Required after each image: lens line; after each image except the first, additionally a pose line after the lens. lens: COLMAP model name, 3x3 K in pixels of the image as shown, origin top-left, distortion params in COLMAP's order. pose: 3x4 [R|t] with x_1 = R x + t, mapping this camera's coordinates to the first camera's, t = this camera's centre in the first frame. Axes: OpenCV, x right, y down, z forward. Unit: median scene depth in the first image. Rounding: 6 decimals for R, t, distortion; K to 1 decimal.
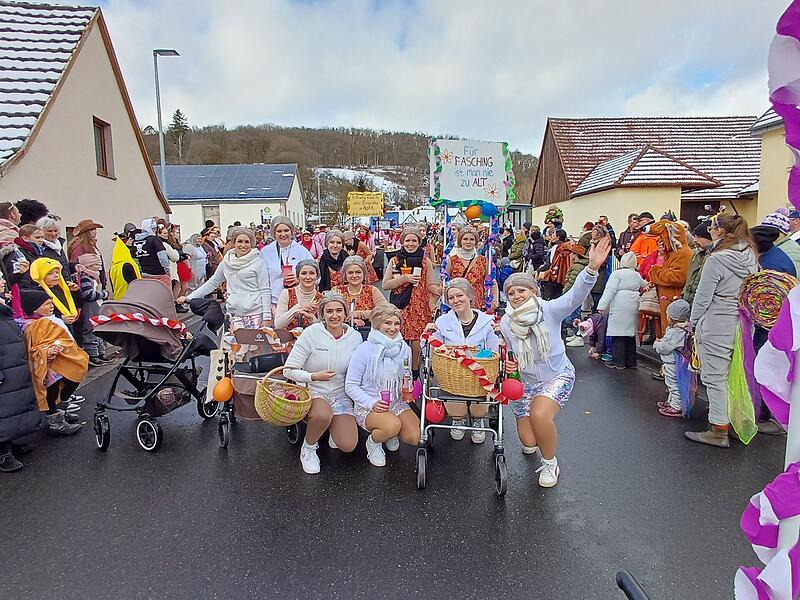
lens RADIAL K [[481.6, 0, 402.2], [0, 481.6, 290.0], [0, 0, 1]] dist [-0.001862, 0.000118]
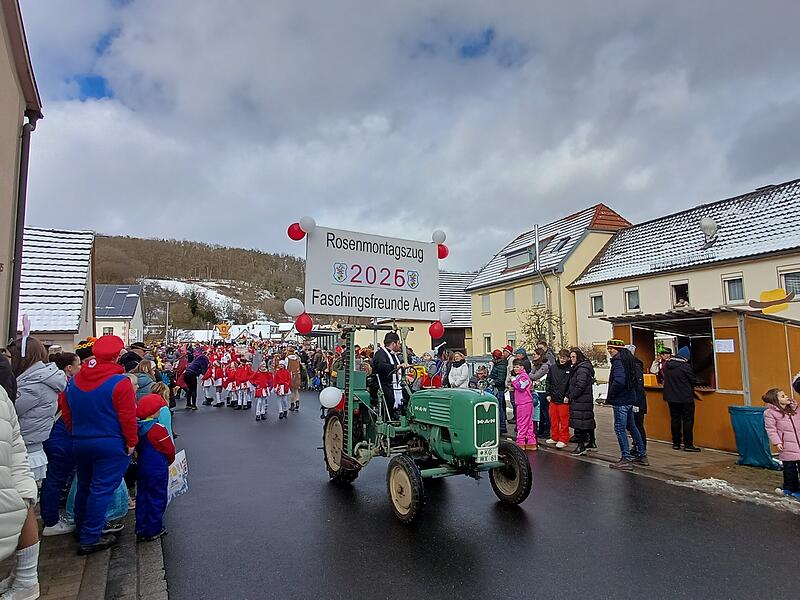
lens RADIAL K [[483.8, 0, 407.0], [0, 483.8, 292.5], [0, 0, 1]] dist [0.003199, 0.000579]
pose [[0.941287, 0.037159, 0.335555, -0.048346], [0.039974, 0.974665, -0.220067, 0.045067], [-0.335231, 0.220560, 0.915955, -0.470411]]
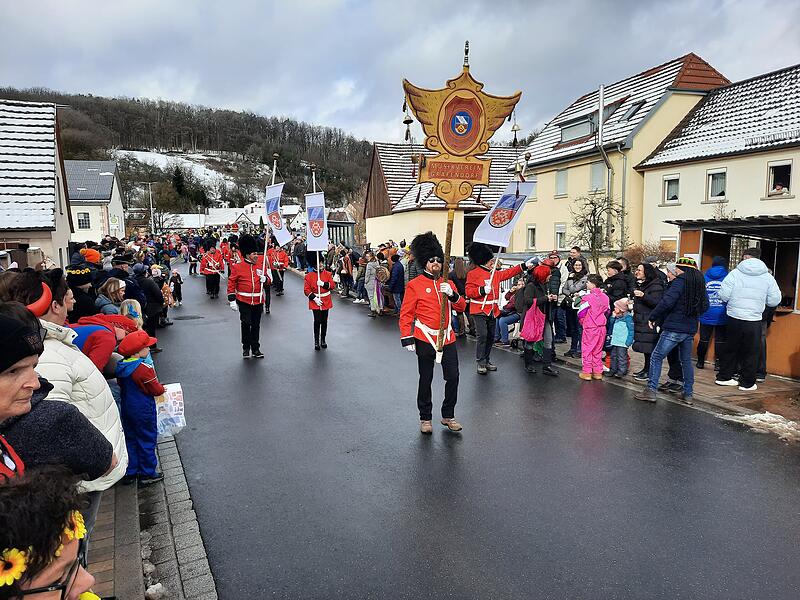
lens RADIAL K [[577.8, 0, 405.2], [0, 577.8, 301.9], [0, 0, 1]] dist [0.068174, -0.059526]
pose [[0.957582, -0.031807, 0.286400, -0.051720], [0.031552, 0.999487, 0.005510, 0.030089], [-0.286428, 0.003761, 0.958094, -0.489219]]
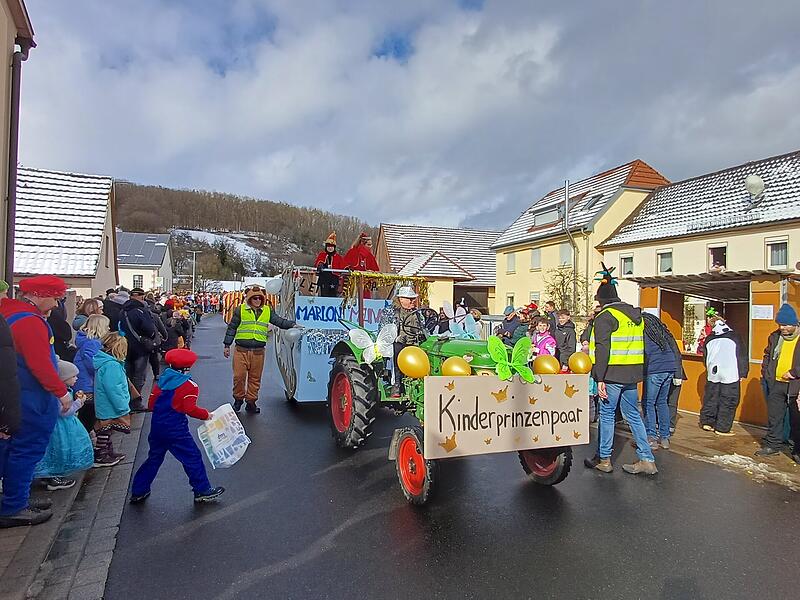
lens RADIAL K [[483.8, 0, 407.0], [0, 483.8, 292.5], [0, 0, 1]] dist [0.003199, 0.000579]
pose [[0.956931, 0.039024, 0.287681, -0.028582], [0.000028, 0.990912, -0.134511, 0.044817], [-0.290316, 0.128726, 0.948233, -0.453580]]
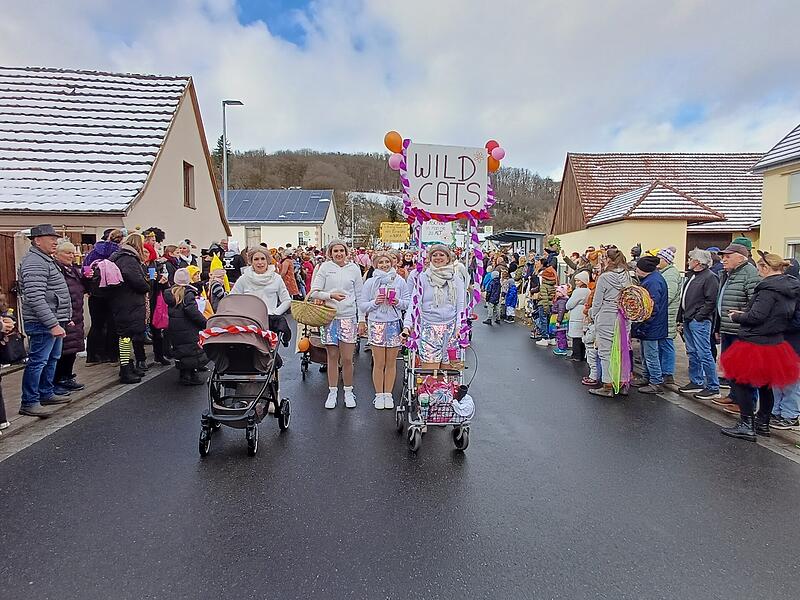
lens RADIAL K [[481.1, 0, 404.3], [0, 481.1, 291.2], [0, 0, 1]] dist [0.003194, -0.001230]
pose [[0.998032, 0.027014, -0.056590, 0.011981], [-0.029562, 0.998563, -0.044692, 0.011321], [0.055301, 0.046277, 0.997397, -0.099211]]
